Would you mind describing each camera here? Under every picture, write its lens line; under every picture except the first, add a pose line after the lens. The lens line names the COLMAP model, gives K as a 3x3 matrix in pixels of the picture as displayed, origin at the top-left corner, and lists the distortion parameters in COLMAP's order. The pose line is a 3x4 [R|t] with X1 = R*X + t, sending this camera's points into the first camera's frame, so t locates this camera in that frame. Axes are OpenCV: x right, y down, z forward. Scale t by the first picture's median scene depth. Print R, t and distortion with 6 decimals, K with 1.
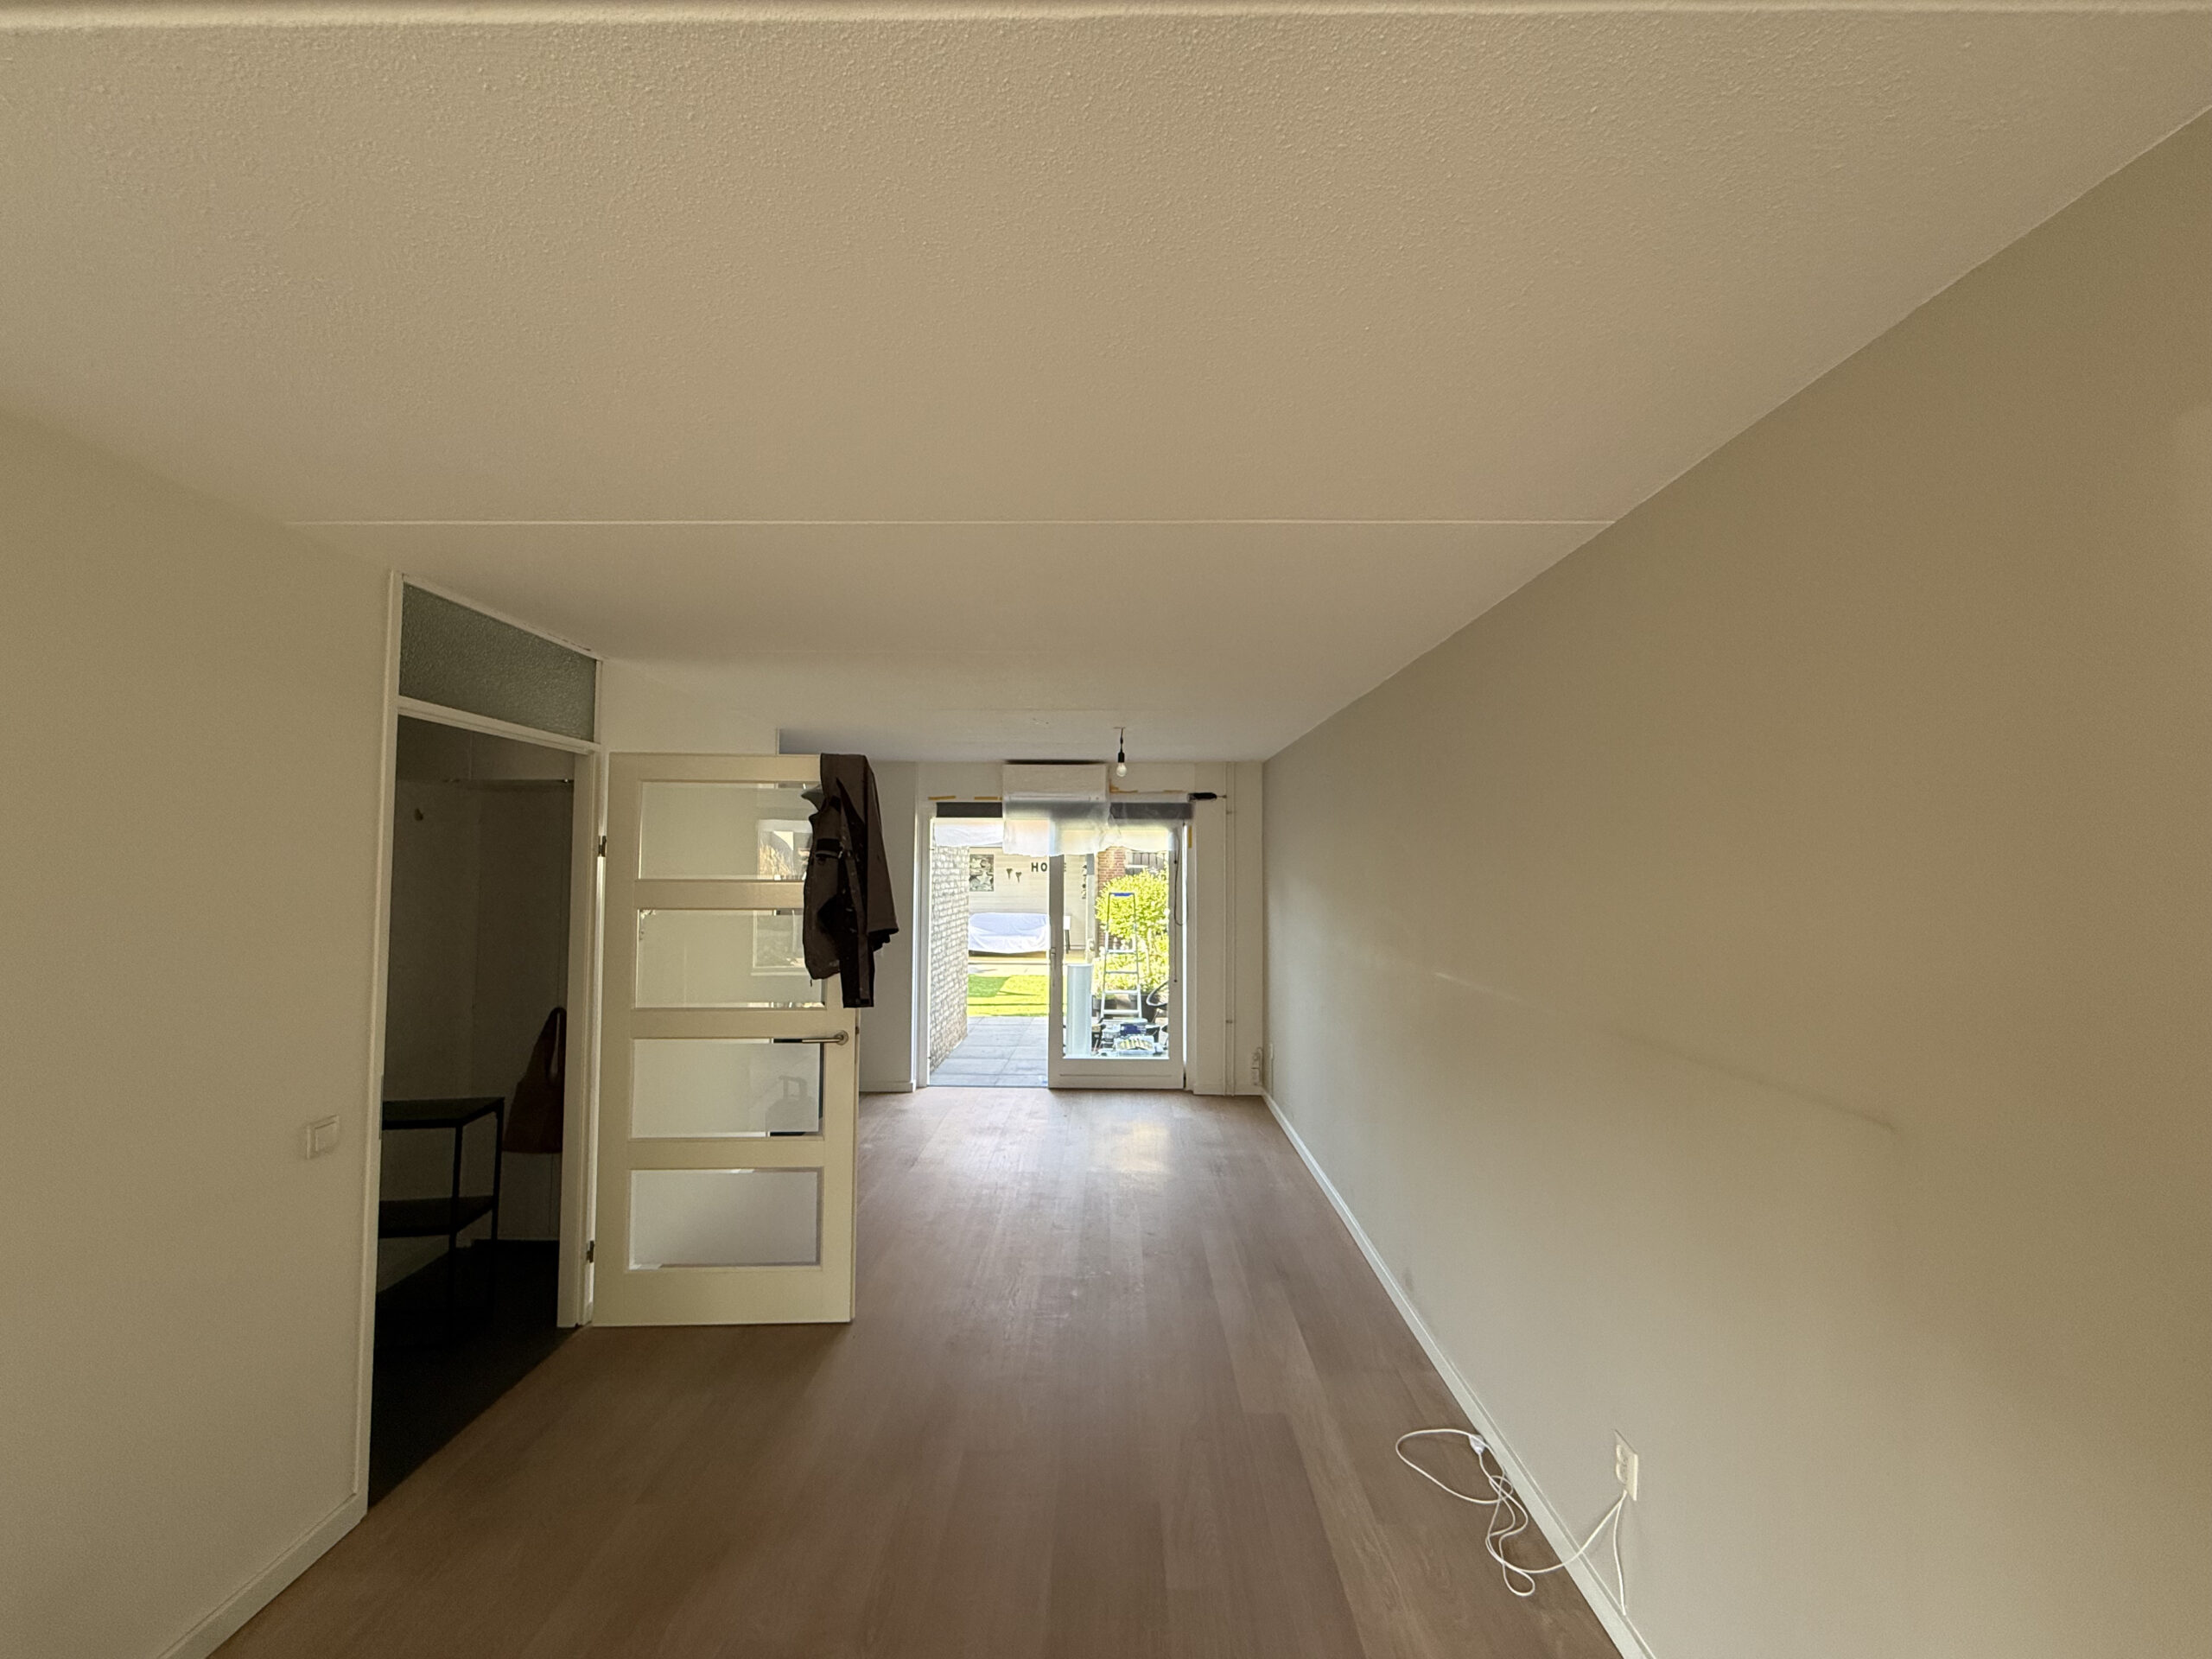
lens RADIAL K [[881.6, 0, 1099.8], [0, 881.6, 828.5], [0, 0, 1]] dist [0.000259, -0.000136]
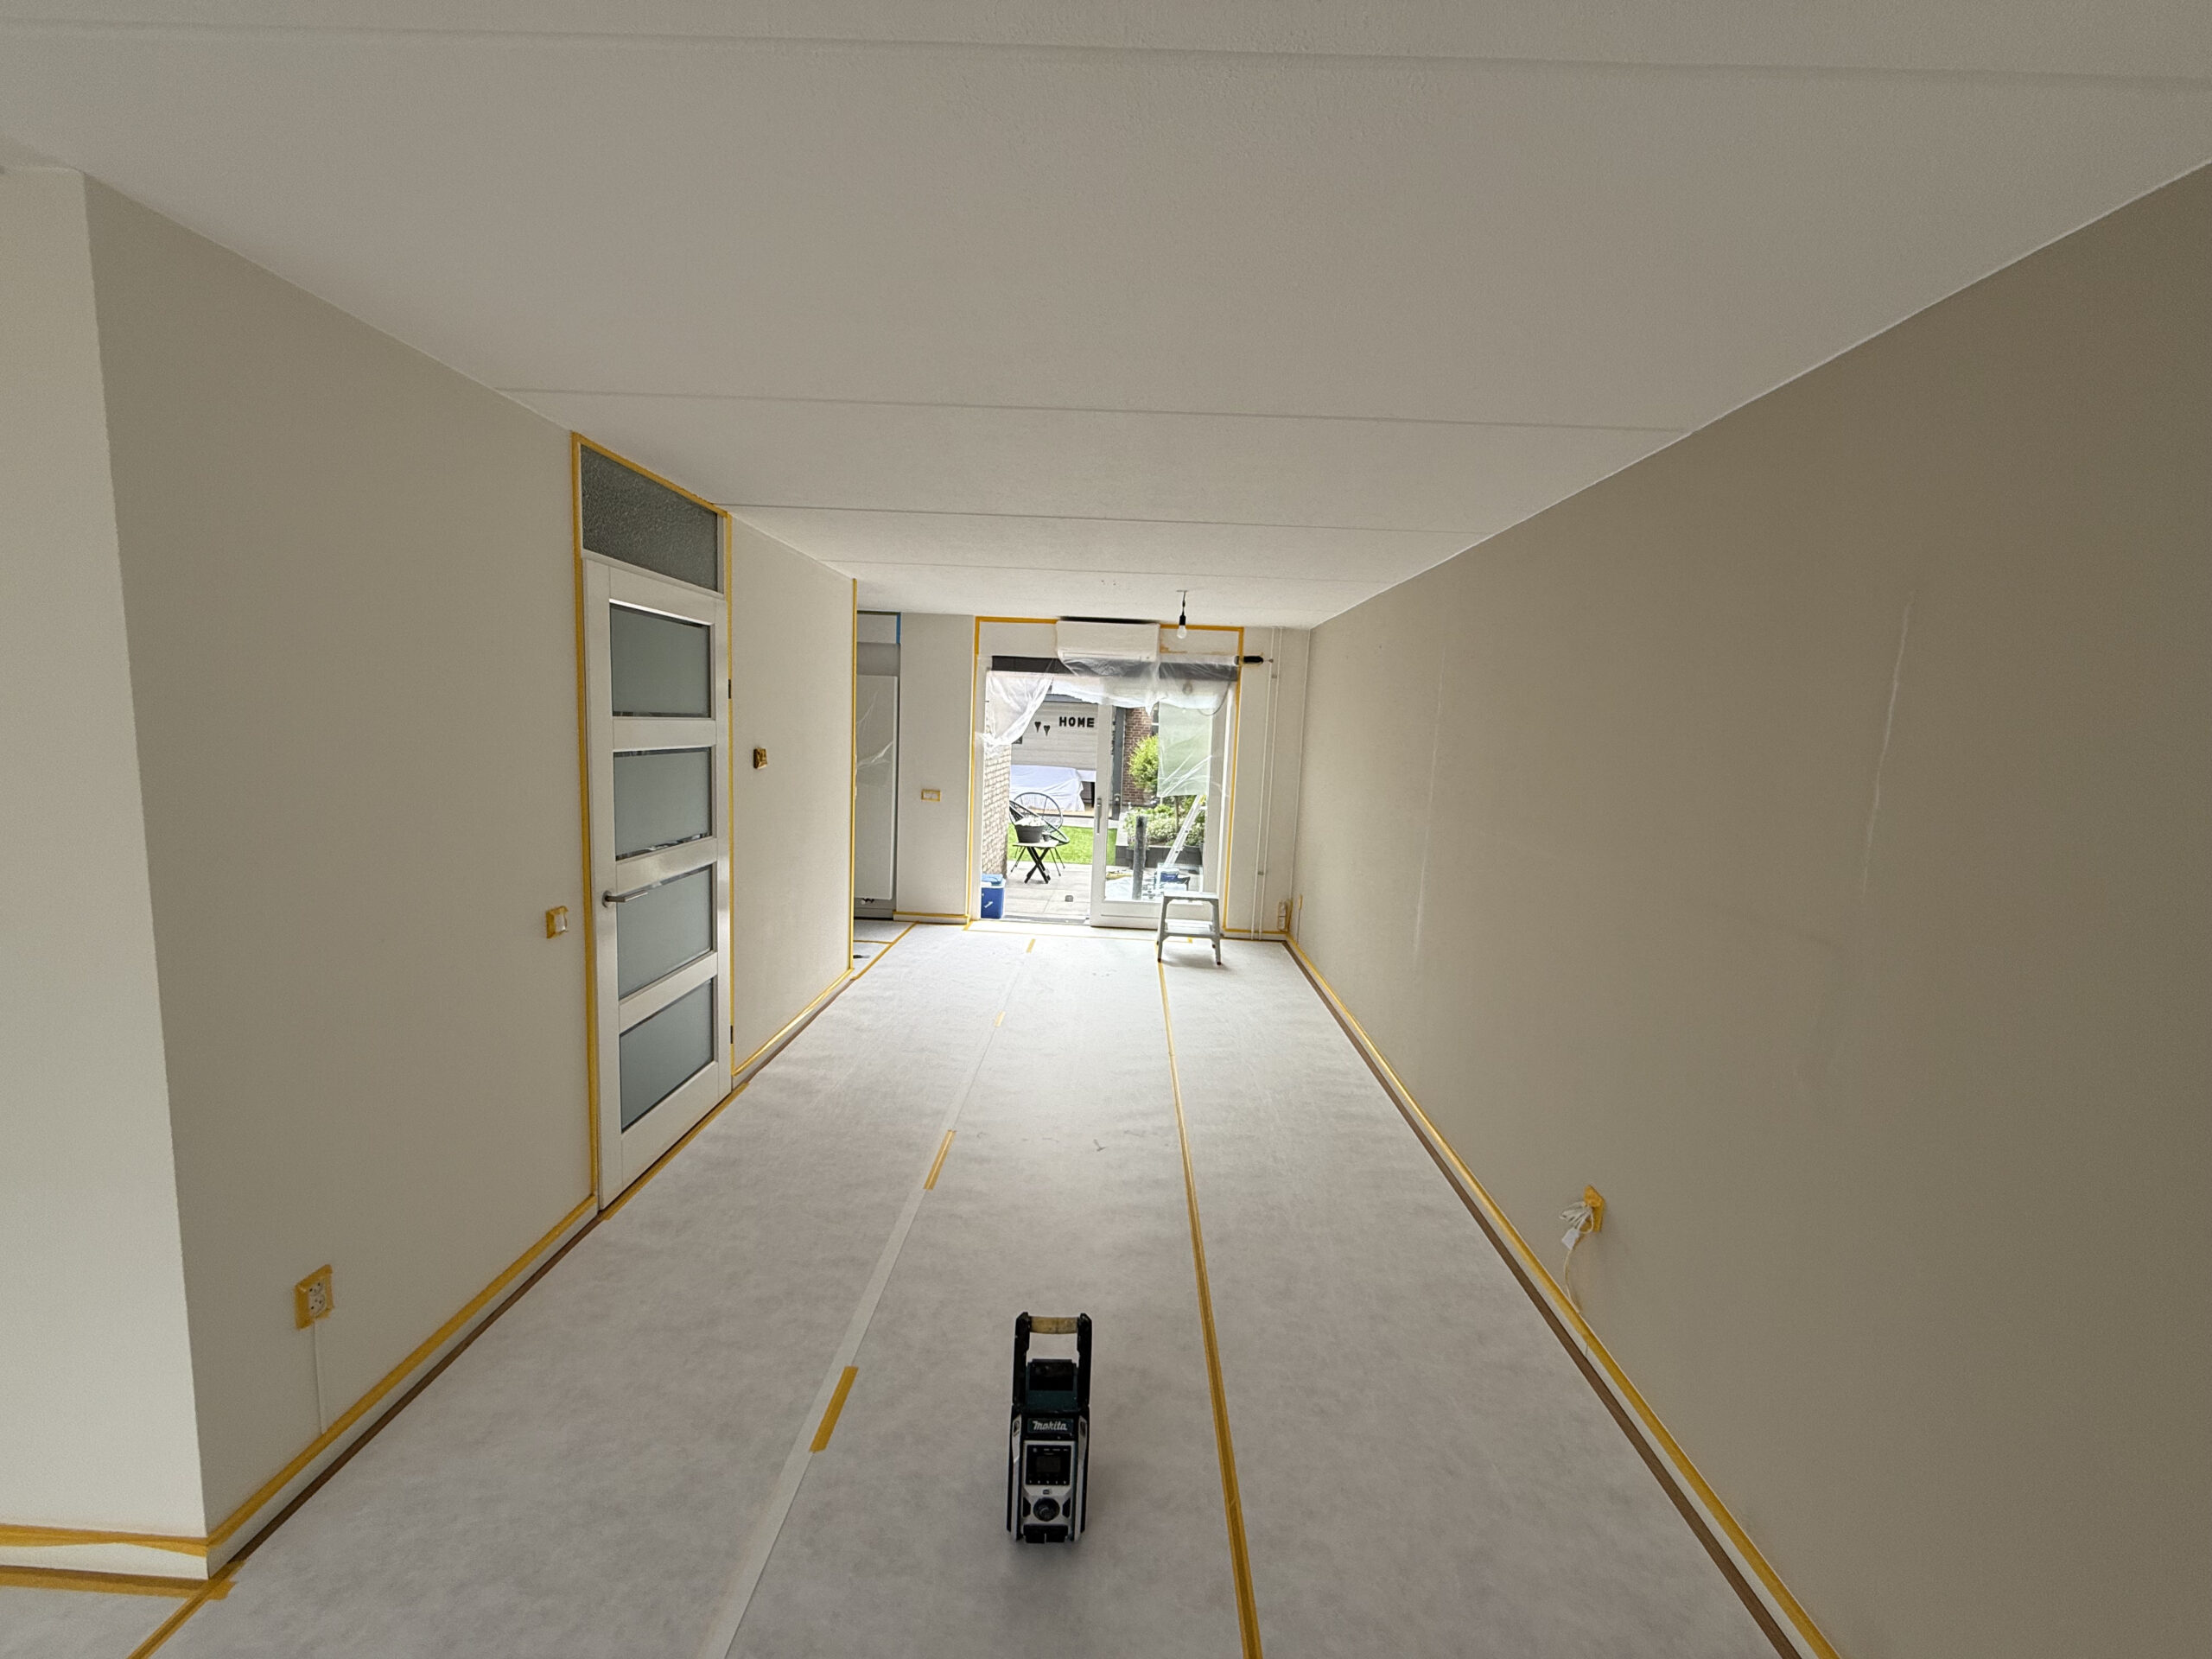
lens RADIAL K [[881.6, 0, 1099.8], [0, 881.6, 828.5], [0, 0, 1]] dist [0.000259, -0.000136]
pose [[0.999048, 0.041334, -0.013971, -0.037555], [-0.038529, 0.986031, 0.162043, -0.001953], [0.020474, -0.161350, 0.986685, -0.059047]]
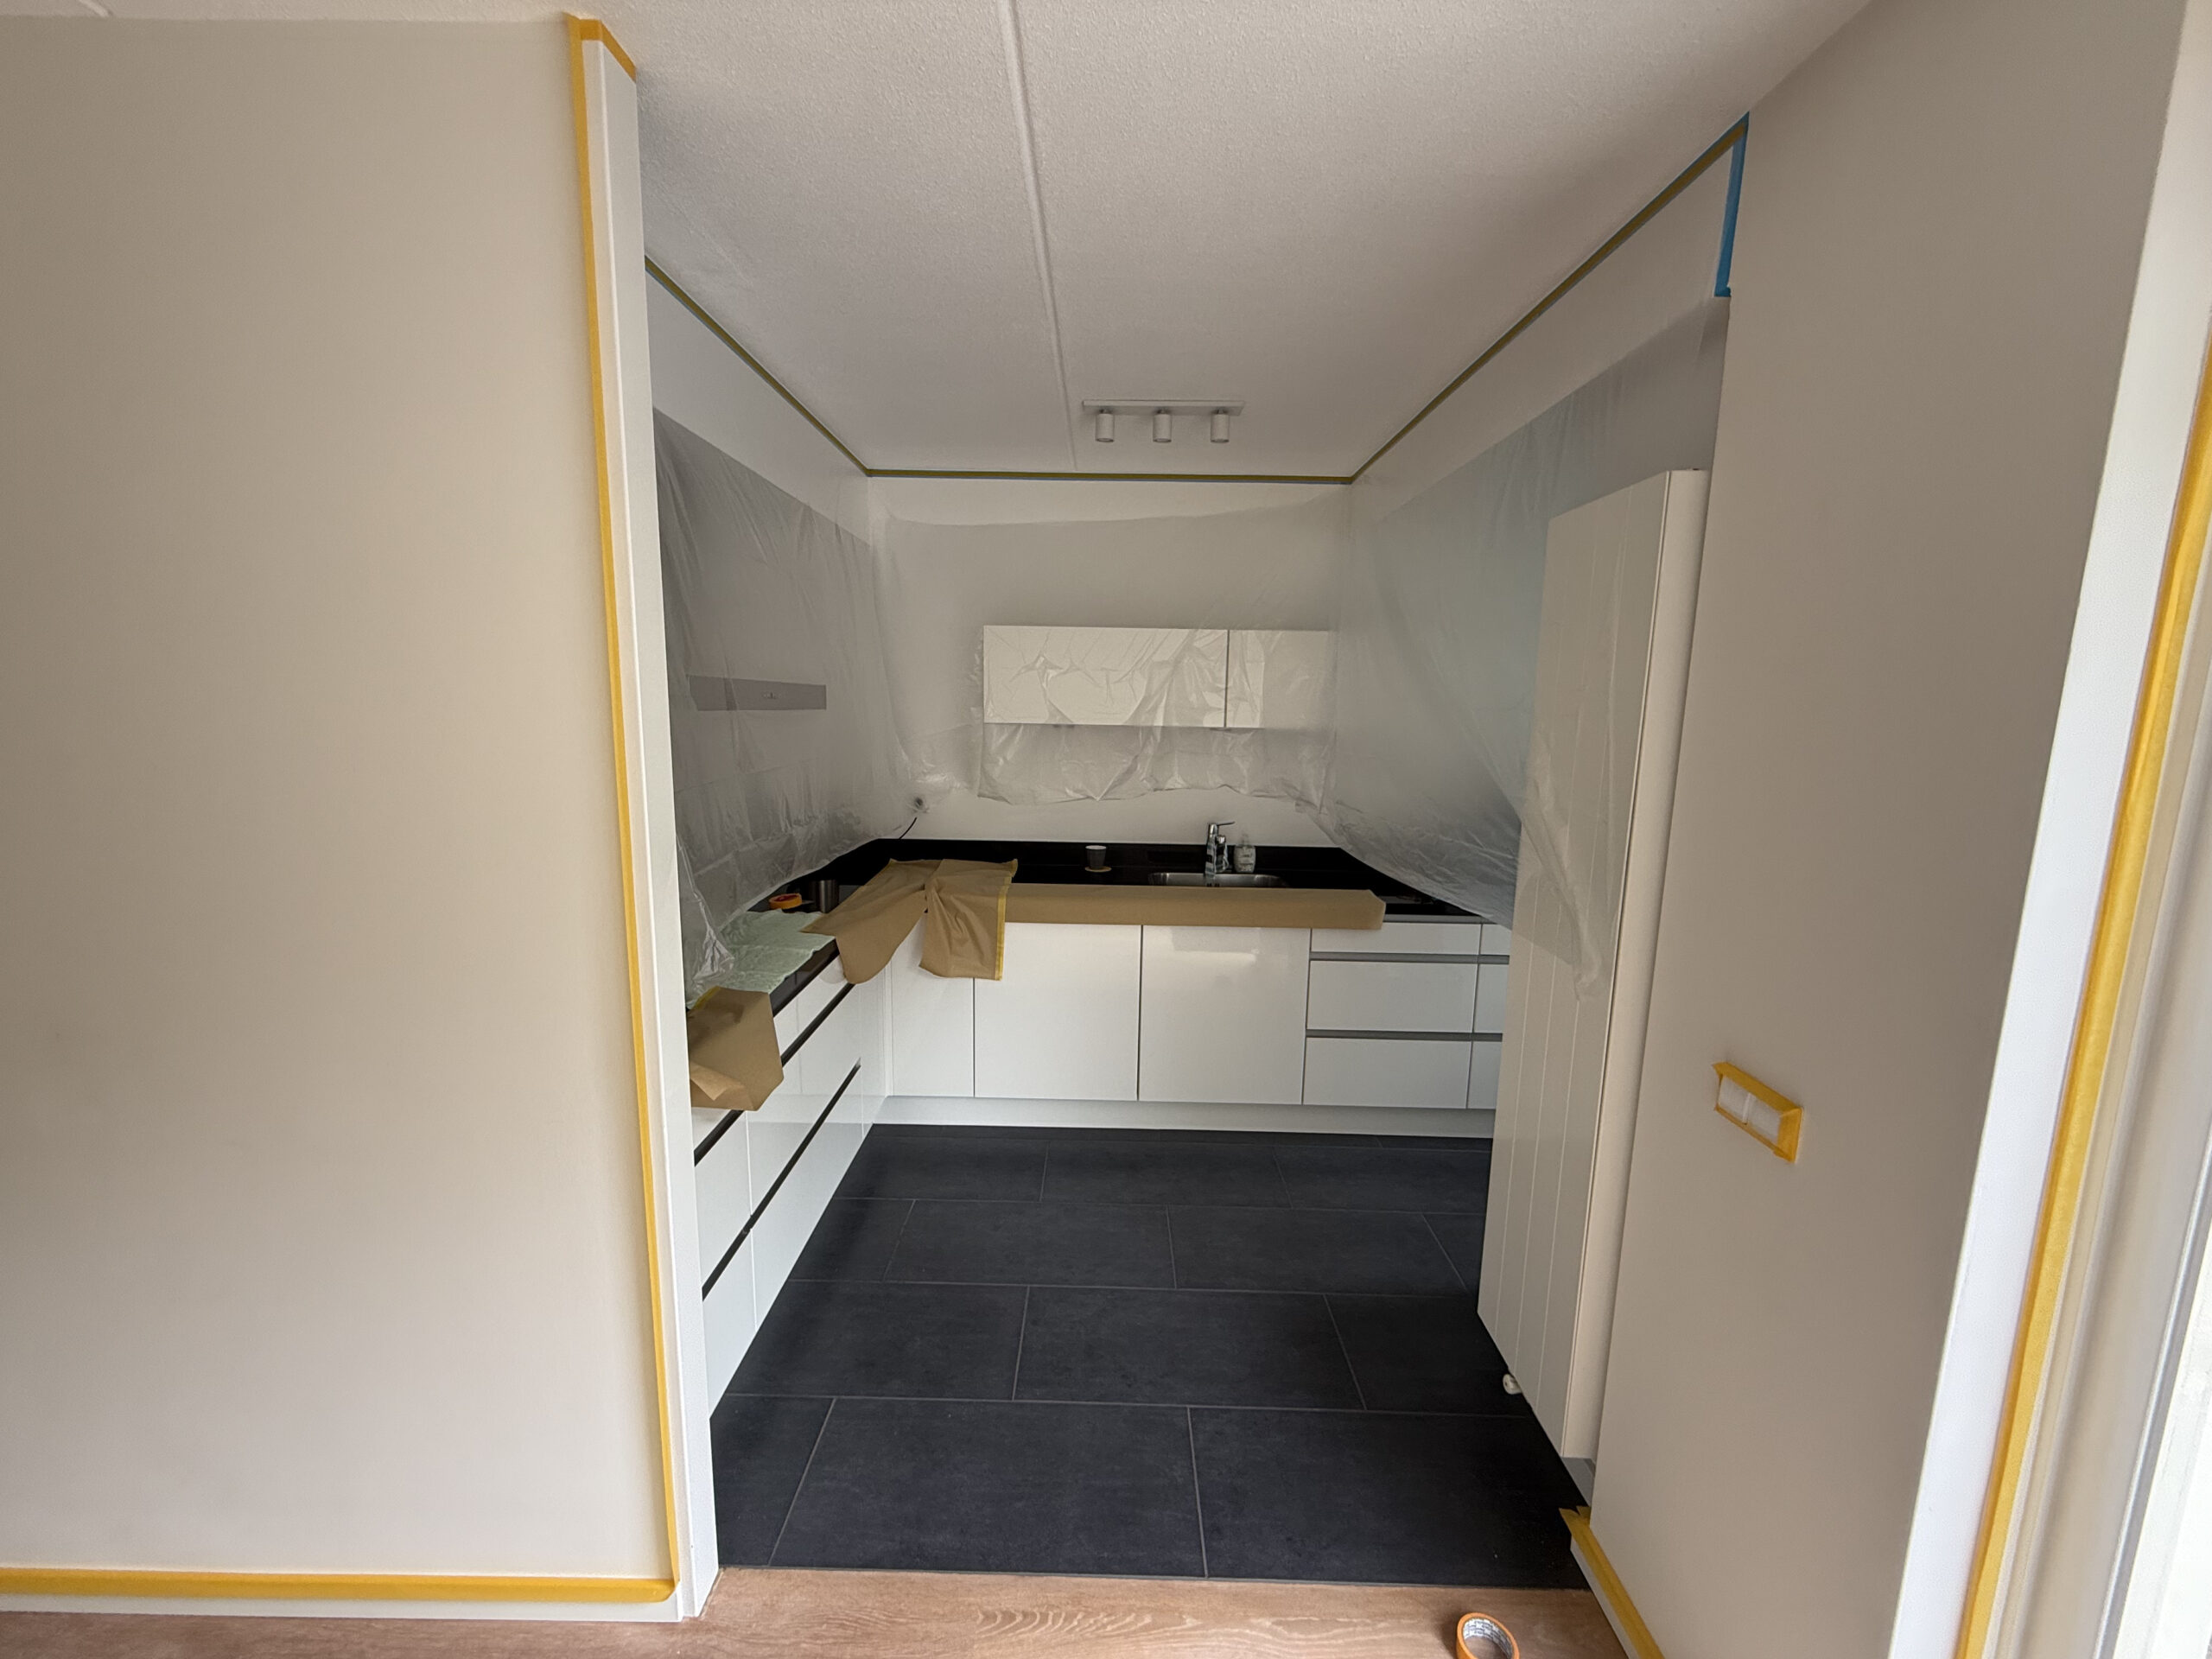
lens RADIAL K [[875.2, 0, 1106.0], [0, 875.2, 829.5], [0, 0, 1]] dist [-0.016227, -0.000166]
pose [[0.008335, 0.142100, -0.989817, -0.088877], [0.020392, 0.989622, 0.142244, 0.054168], [0.999757, -0.021369, 0.005351, 0.899188]]
